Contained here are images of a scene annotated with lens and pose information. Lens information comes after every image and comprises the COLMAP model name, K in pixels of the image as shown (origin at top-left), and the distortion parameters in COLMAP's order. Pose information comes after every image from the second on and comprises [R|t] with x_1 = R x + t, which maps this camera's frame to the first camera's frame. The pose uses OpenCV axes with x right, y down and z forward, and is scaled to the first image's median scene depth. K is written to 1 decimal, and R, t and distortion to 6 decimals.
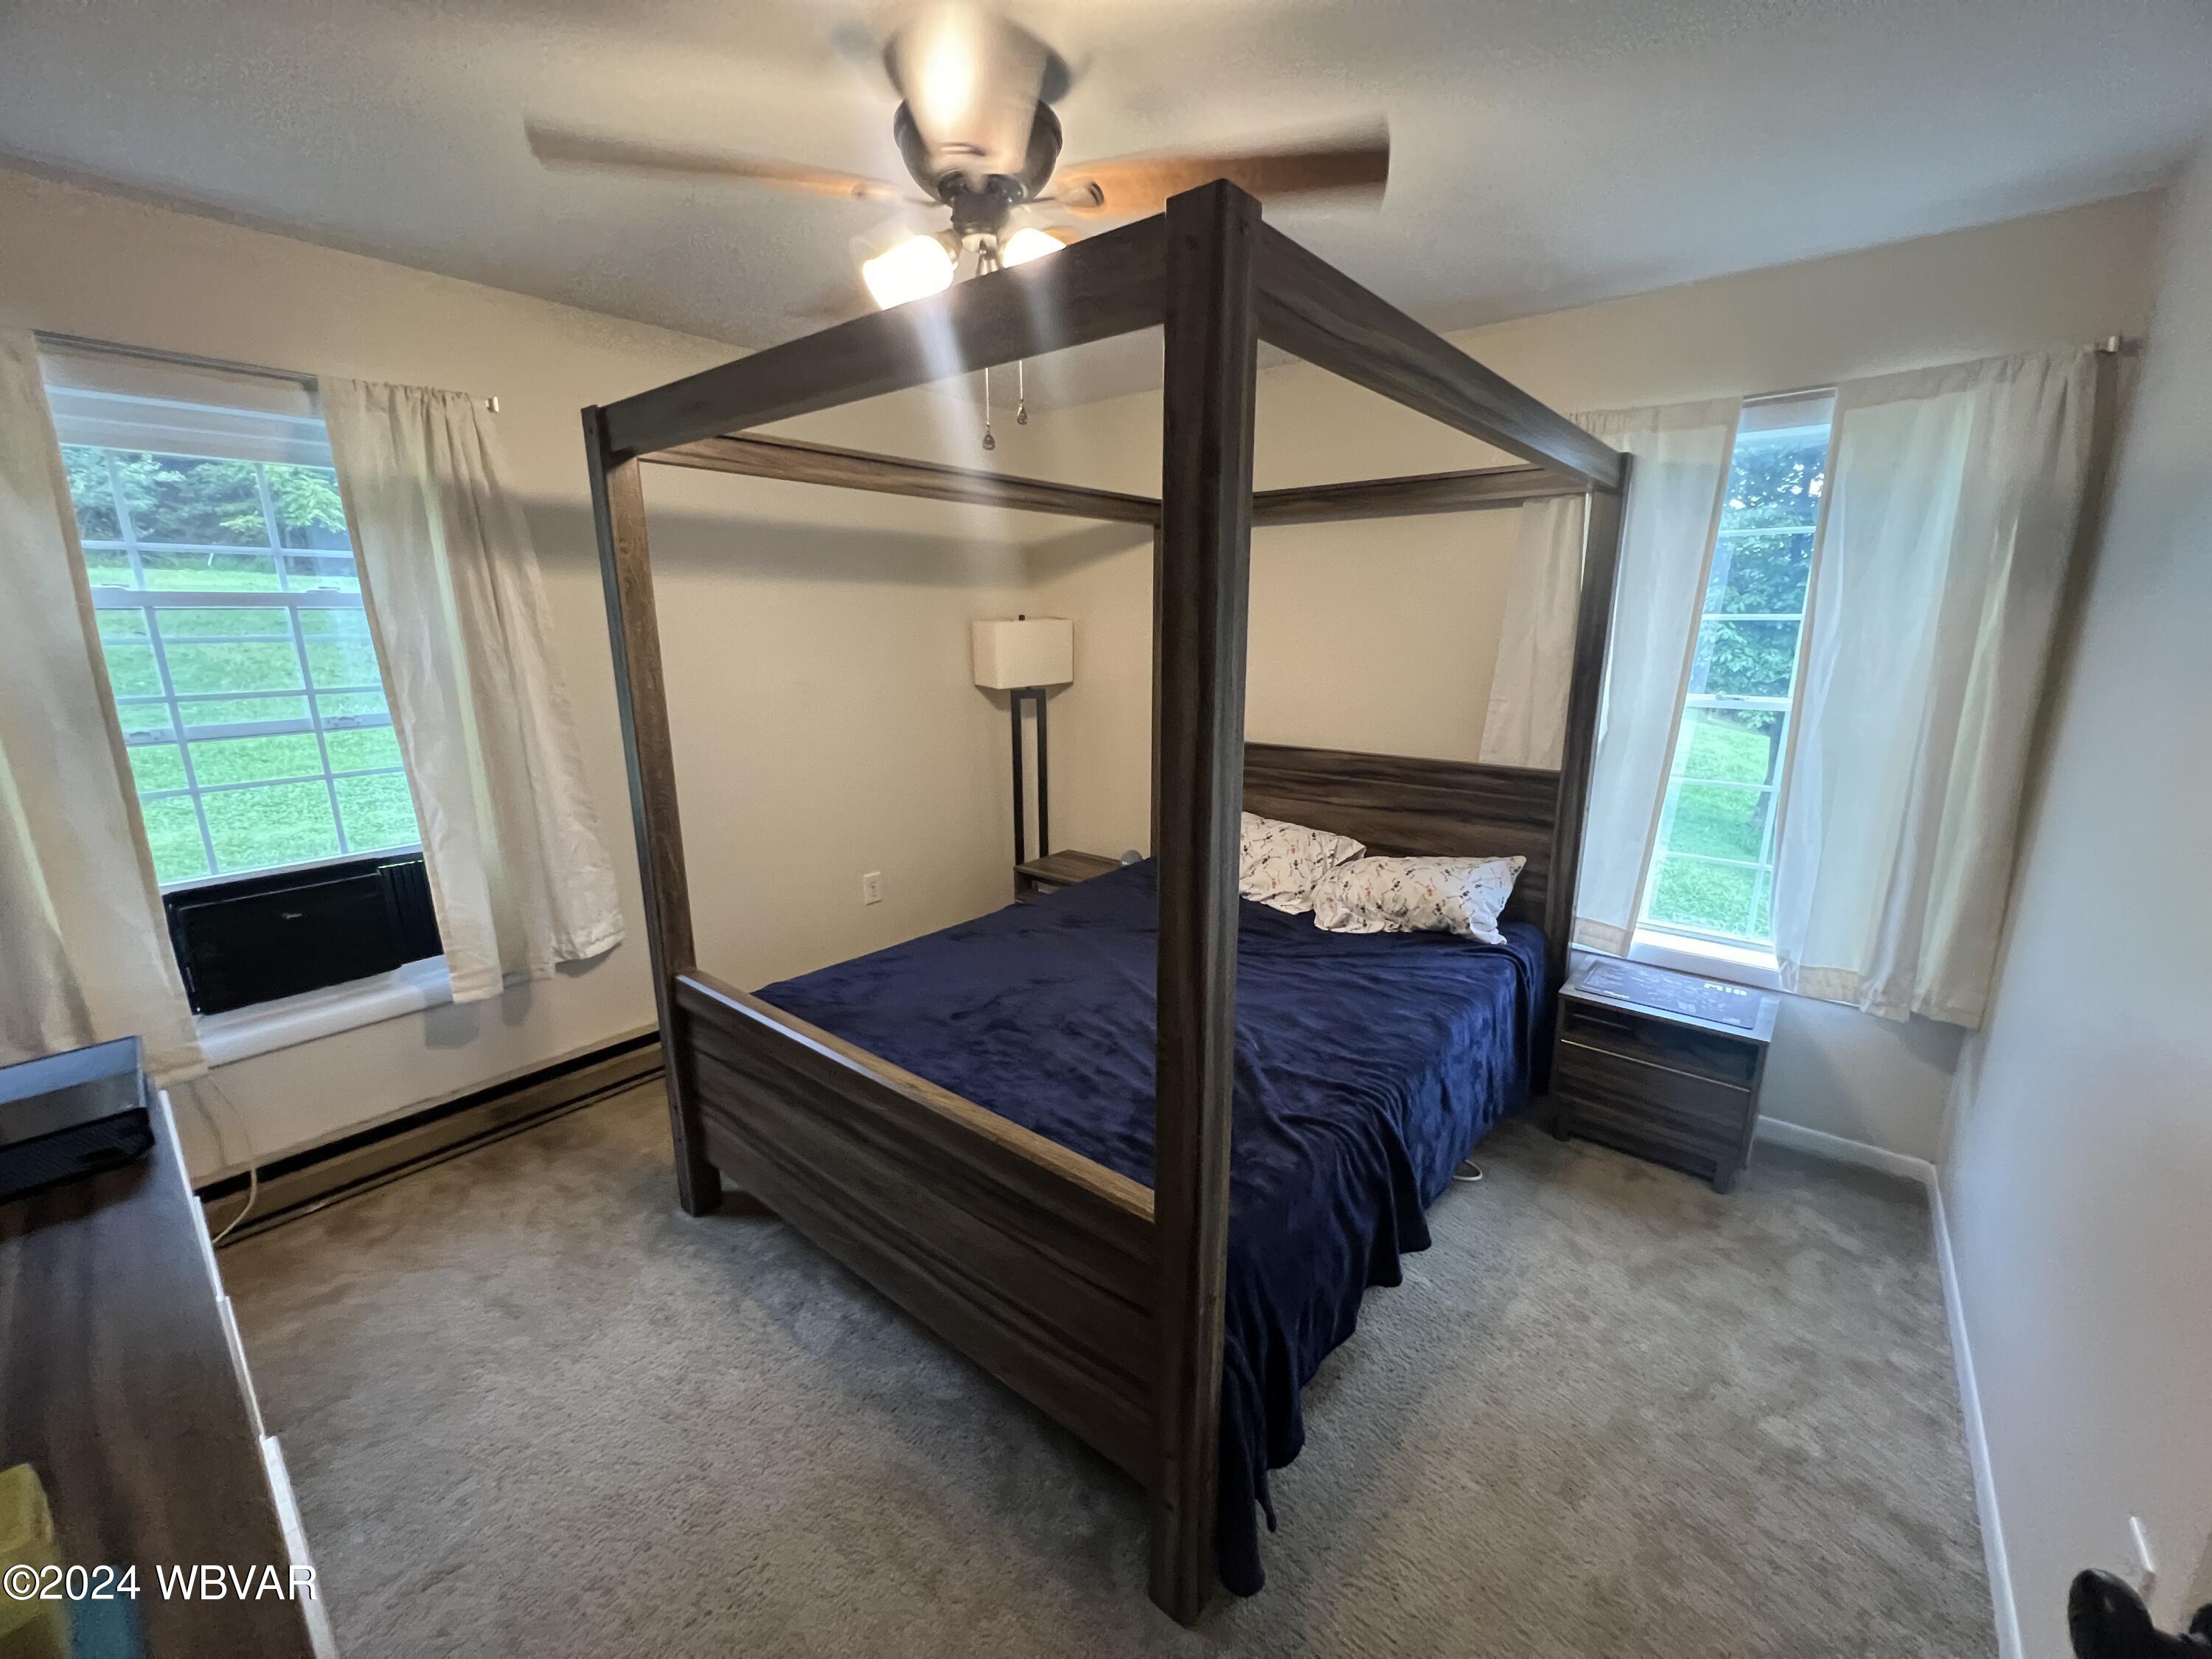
lens RADIAL K [[886.9, 0, 1104.3], [0, 886.9, 830.7], [0, 0, 1]] dist [-0.002572, 0.000699]
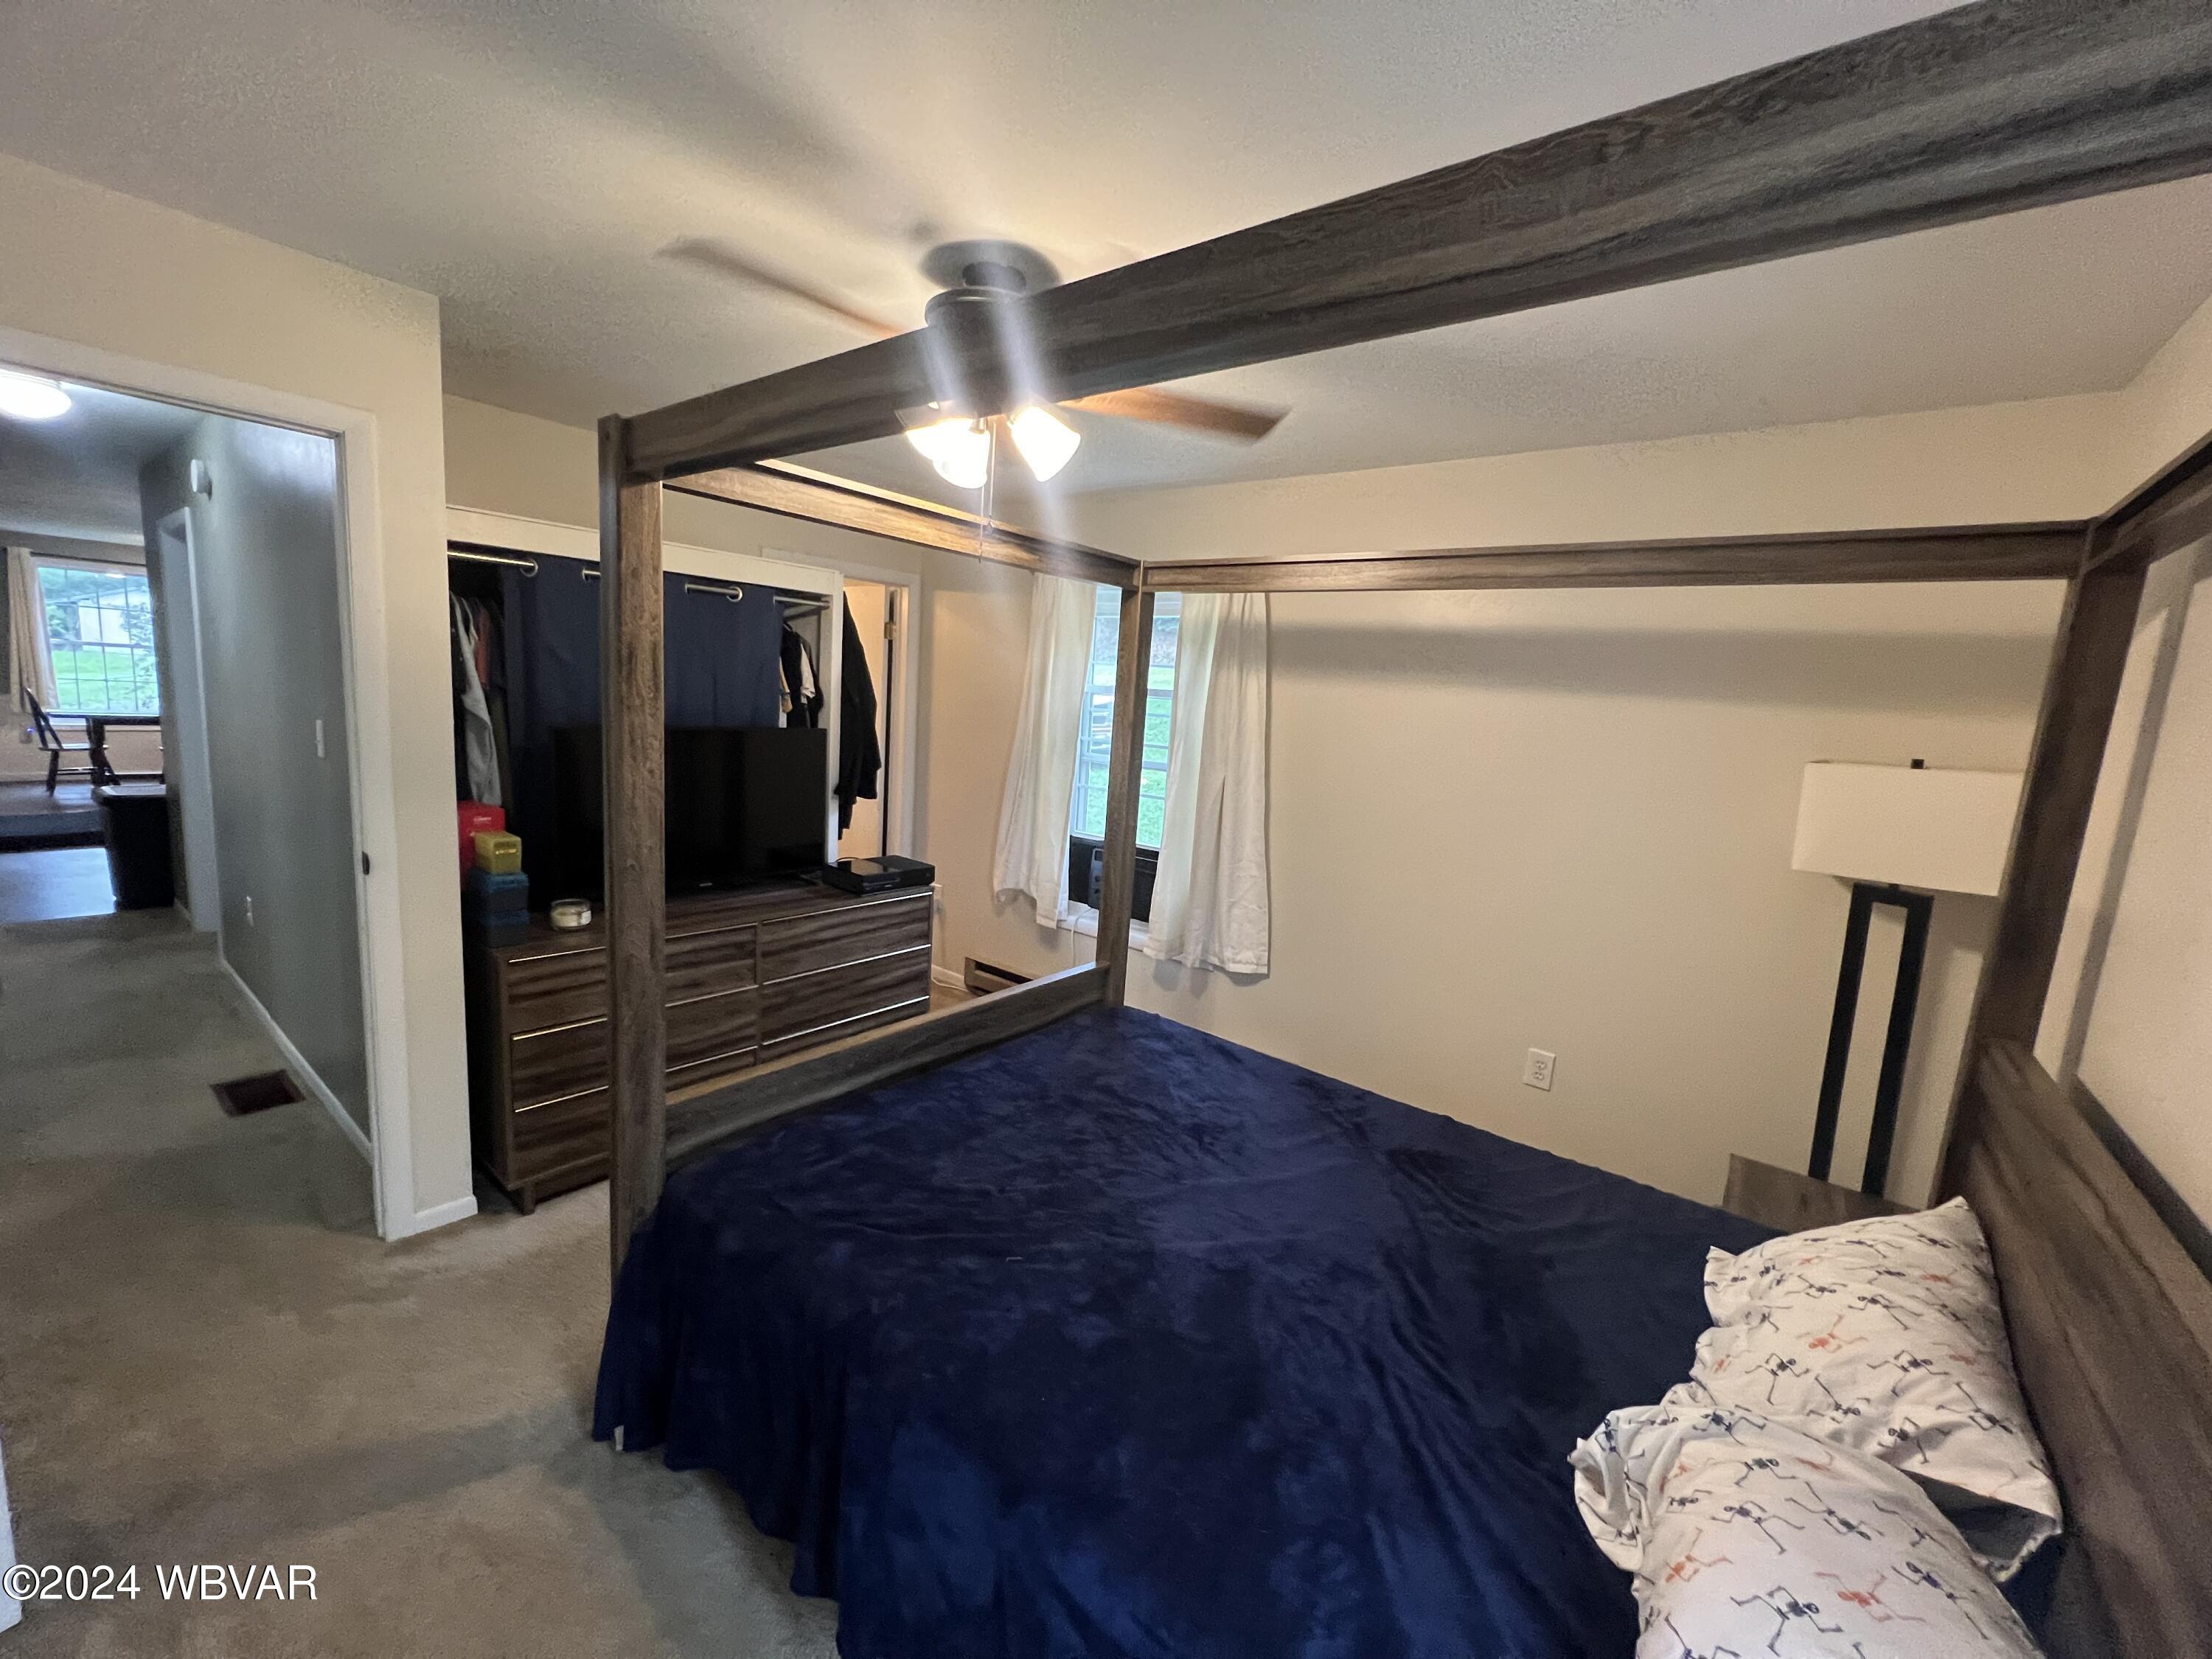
lens RADIAL K [[886.9, 0, 1104.7], [0, 886.9, 829.6], [0, 0, 1]] dist [-0.002572, 0.000699]
pose [[0.021642, 0.154138, -0.987812, 0.647137], [-0.303785, 0.942341, 0.140387, -0.174353], [0.952495, 0.297044, 0.067219, 0.683437]]
